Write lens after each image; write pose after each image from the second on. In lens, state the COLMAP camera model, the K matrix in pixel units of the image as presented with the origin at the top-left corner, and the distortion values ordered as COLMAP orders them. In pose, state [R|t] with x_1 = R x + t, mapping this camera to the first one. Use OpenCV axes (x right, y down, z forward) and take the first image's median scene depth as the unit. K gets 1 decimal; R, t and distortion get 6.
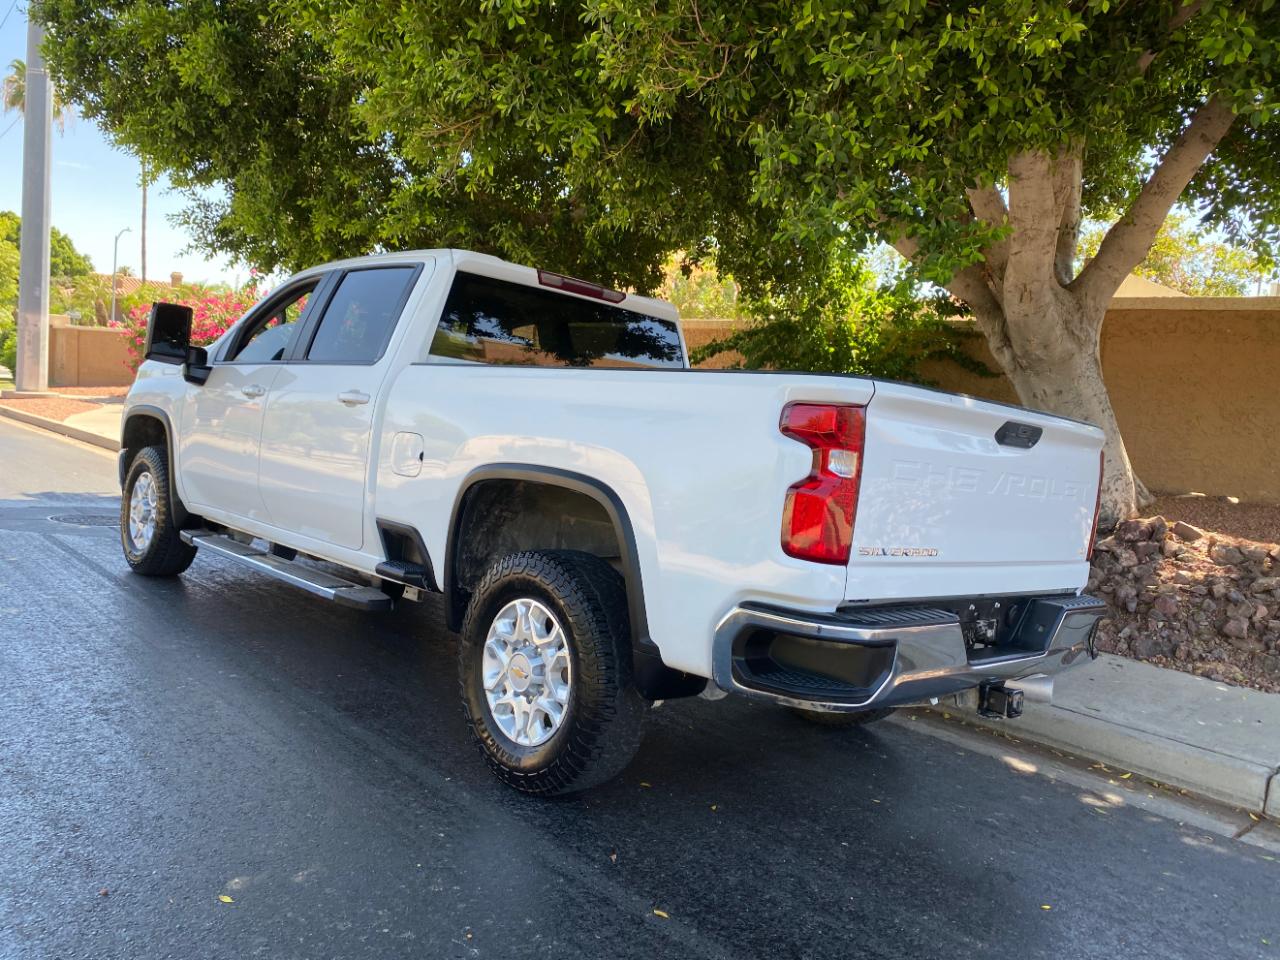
lens RADIAL K [[987.9, 0, 639.6], [0, 987.9, 471.4], [0, 0, 1]] dist [0.022553, -0.015089]
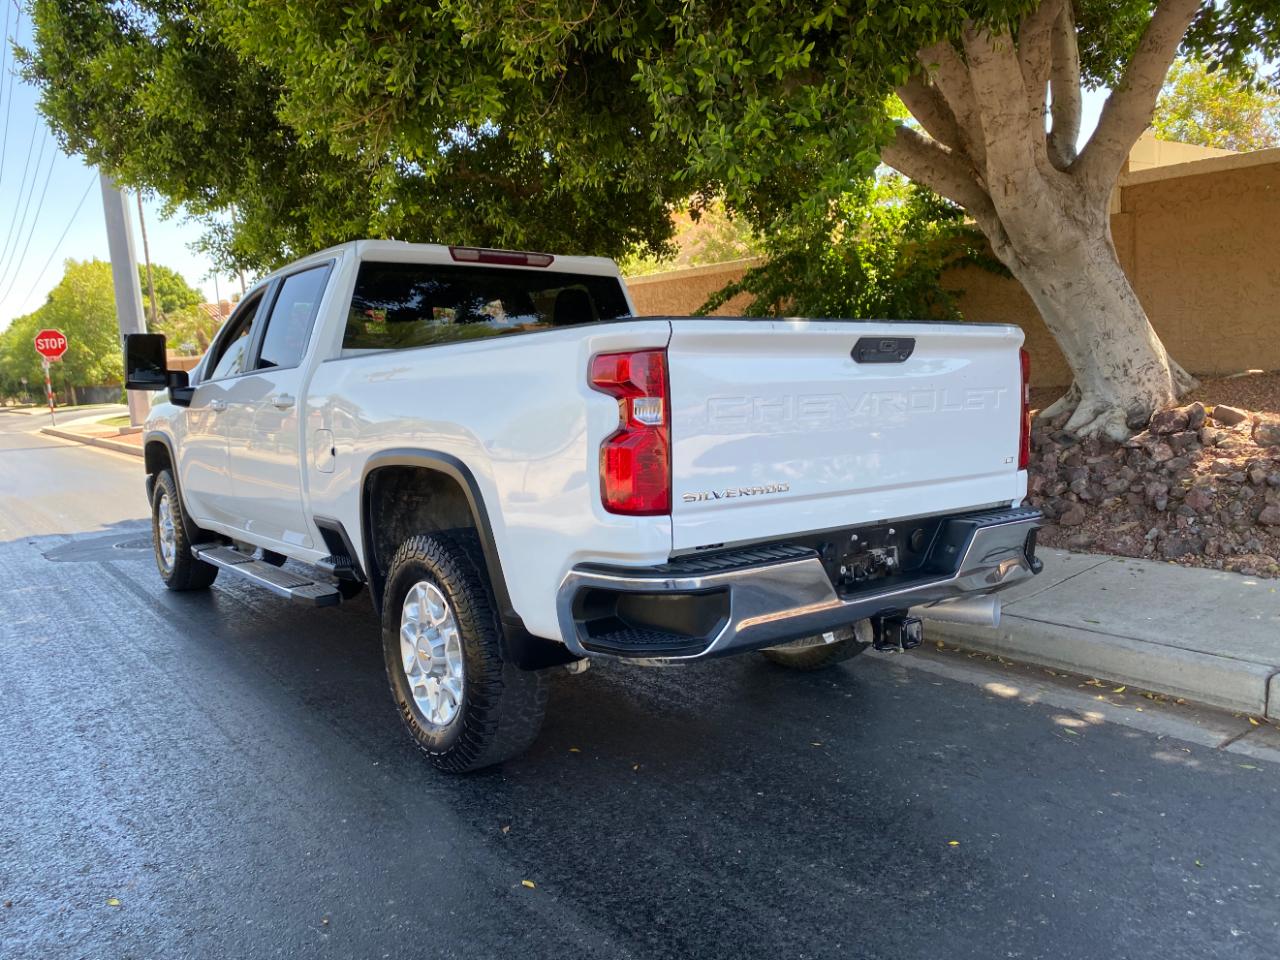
lens RADIAL K [[987.9, 0, 622.8], [0, 987.9, 469.5], [0, 0, 1]] dist [0.022553, -0.015089]
pose [[0.982816, -0.128973, -0.132057, 0.177961], [0.134337, 0.990402, 0.032511, 0.008502], [0.126596, -0.049693, 0.990709, 0.027539]]
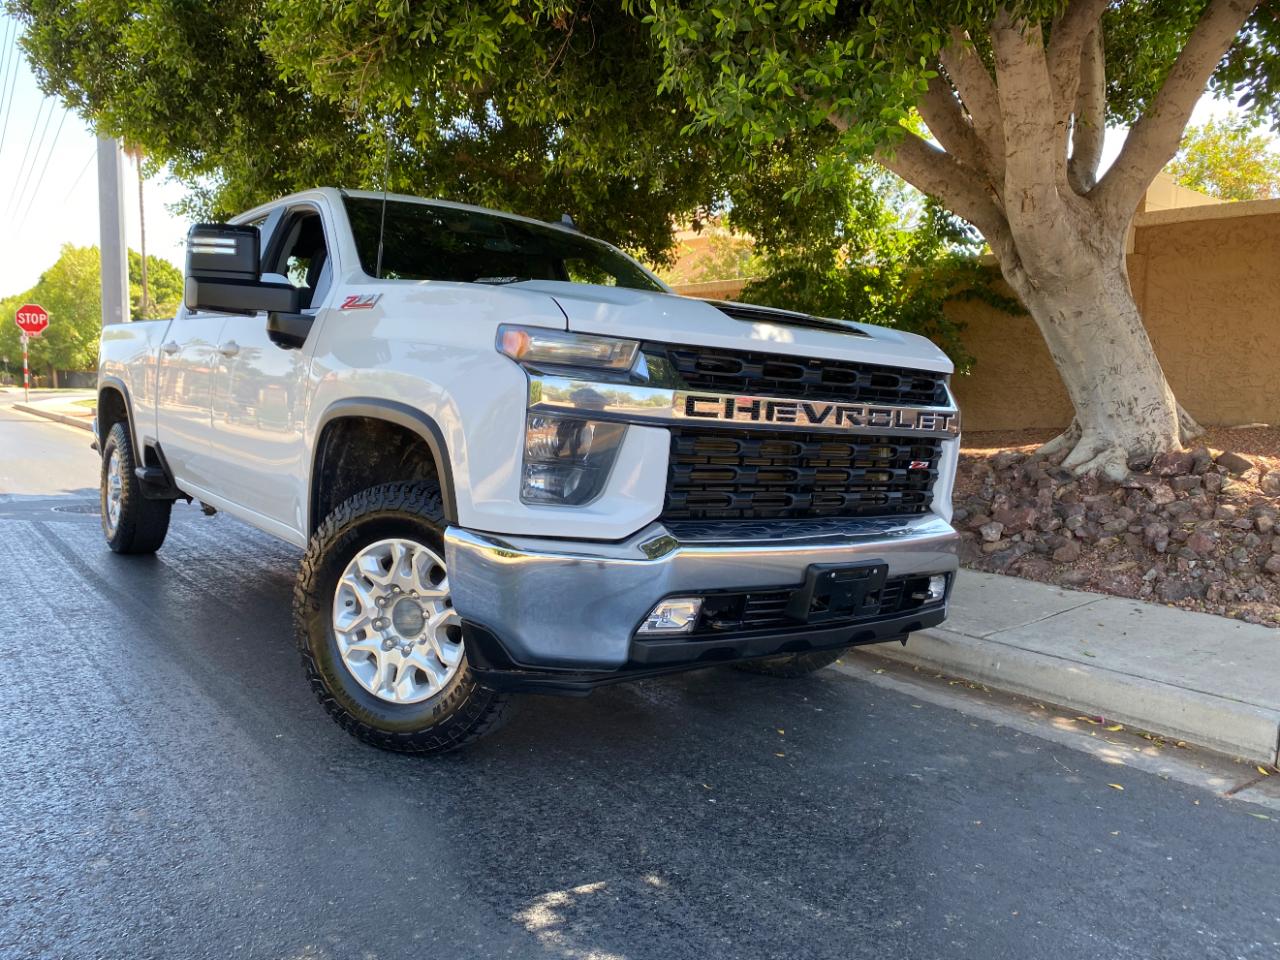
lens RADIAL K [[987.9, 0, 629.8], [0, 987.9, 479.2], [0, 0, 1]] dist [0.022553, -0.015089]
pose [[0.993399, -0.045320, -0.105375, 0.174013], [0.046497, 0.998880, 0.008738, 0.066211], [0.104861, -0.013580, 0.994394, 0.113547]]
